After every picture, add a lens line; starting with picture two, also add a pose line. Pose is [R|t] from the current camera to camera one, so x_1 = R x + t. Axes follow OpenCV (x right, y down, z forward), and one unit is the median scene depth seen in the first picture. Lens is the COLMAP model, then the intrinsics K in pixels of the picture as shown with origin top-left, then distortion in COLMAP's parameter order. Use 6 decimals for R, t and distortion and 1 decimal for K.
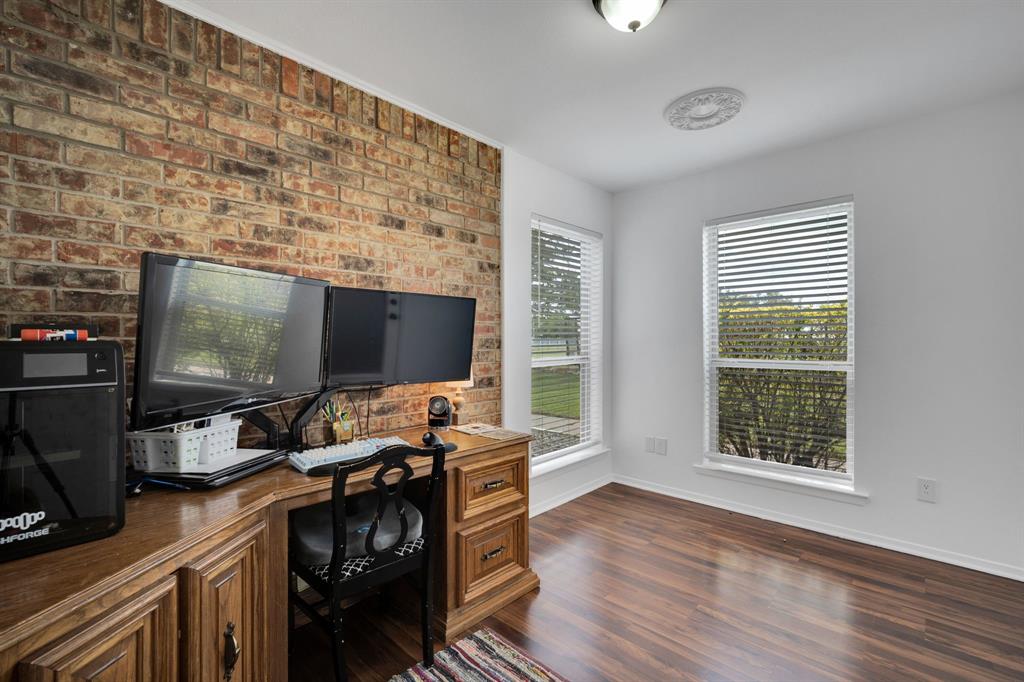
lens RADIAL K [[454.1, 0, 511.9], [0, 454.1, 340.3], [0, 0, 1]] dist [-0.001594, -0.000286]
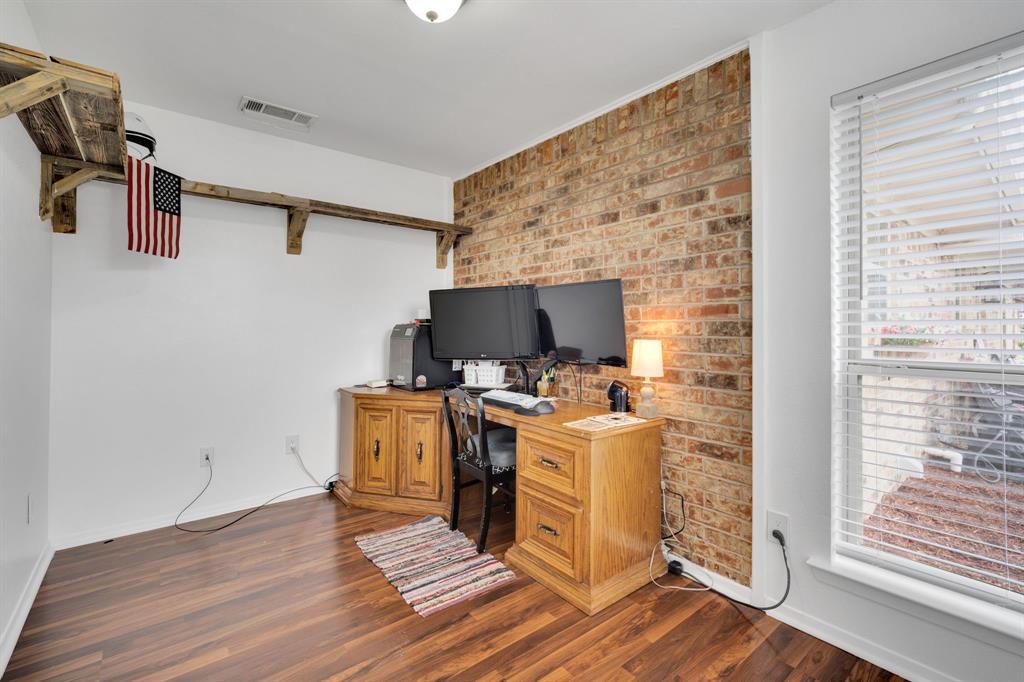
lens RADIAL K [[454.1, 0, 511.4], [0, 454.1, 325.4], [0, 0, 1]] dist [-0.001594, -0.000286]
pose [[-0.132708, -0.009561, -0.991109, 0.825786], [-0.010221, 0.999914, -0.008277, 0.013360], [0.991102, 0.009032, -0.132794, 0.871388]]
